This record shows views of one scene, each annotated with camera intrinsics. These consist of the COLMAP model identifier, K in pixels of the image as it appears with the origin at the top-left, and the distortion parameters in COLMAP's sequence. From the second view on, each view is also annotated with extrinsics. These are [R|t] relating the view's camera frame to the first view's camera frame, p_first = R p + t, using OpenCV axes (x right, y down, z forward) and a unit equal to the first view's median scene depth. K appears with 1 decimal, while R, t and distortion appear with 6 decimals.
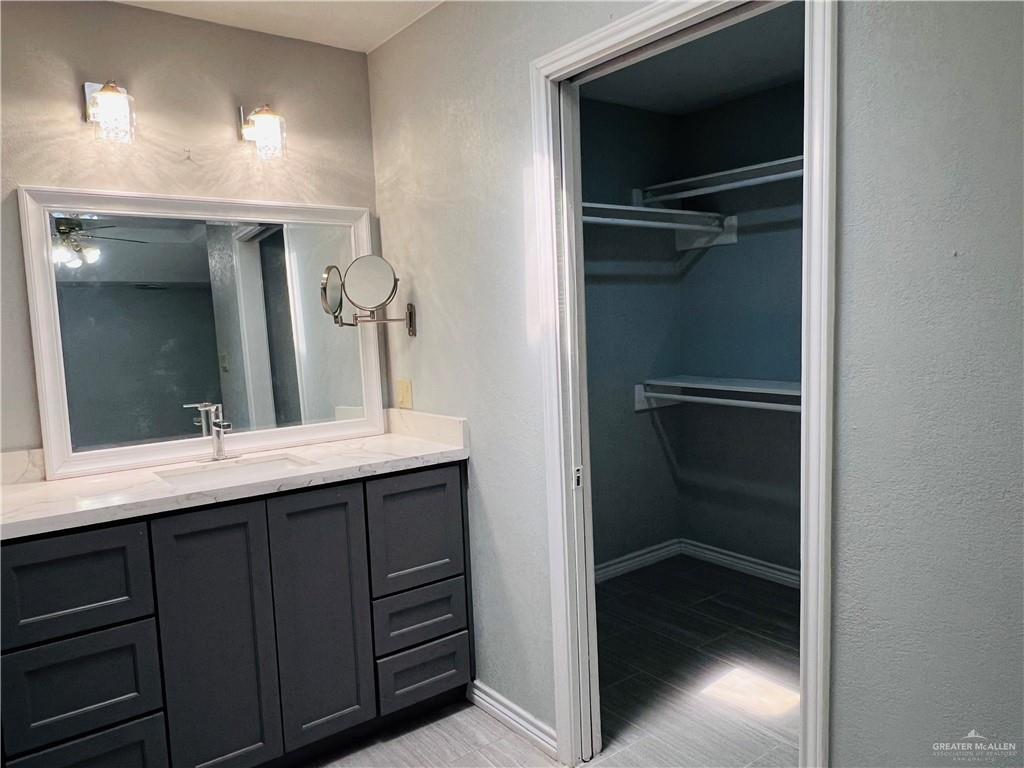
lens RADIAL K [[718.1, 0, 512.0], [0, 718.1, 384.0], [0, 0, 1]] dist [-0.000789, 0.000616]
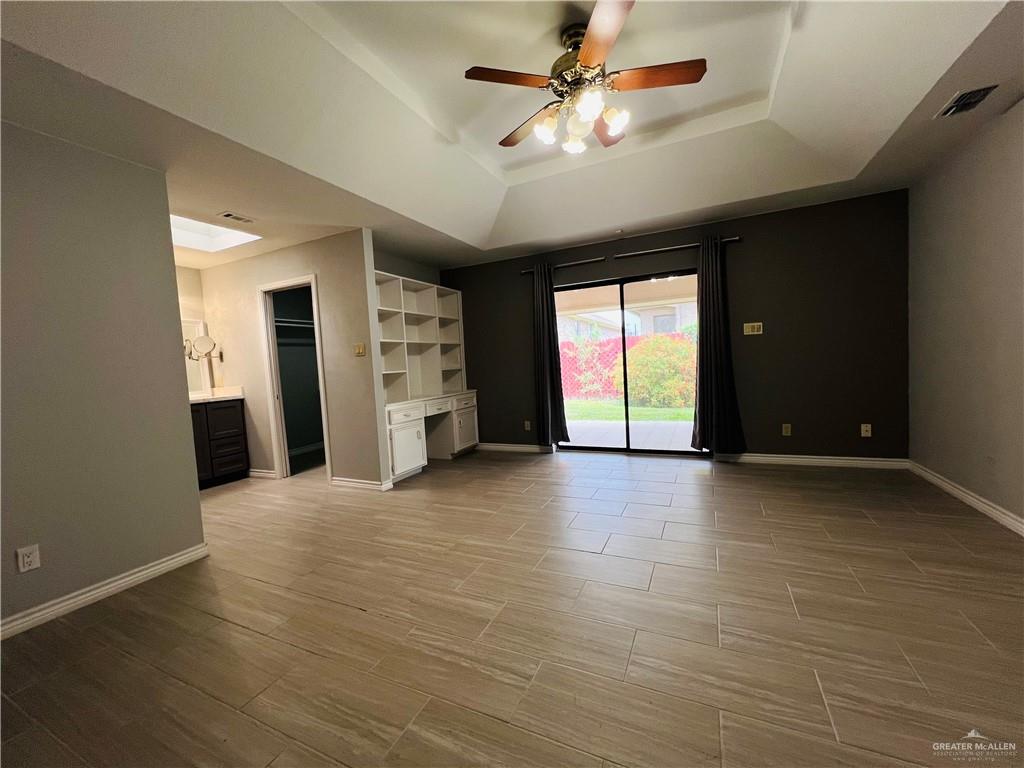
lens RADIAL K [[405.5, 0, 512.0], [0, 405.5, 384.0], [0, 0, 1]] dist [-0.000515, -0.000040]
pose [[0.887053, -0.043225, 0.459640, 0.174517], [0.071470, 0.996462, -0.044220, 0.207743], [-0.456102, 0.072076, 0.887004, -1.188709]]
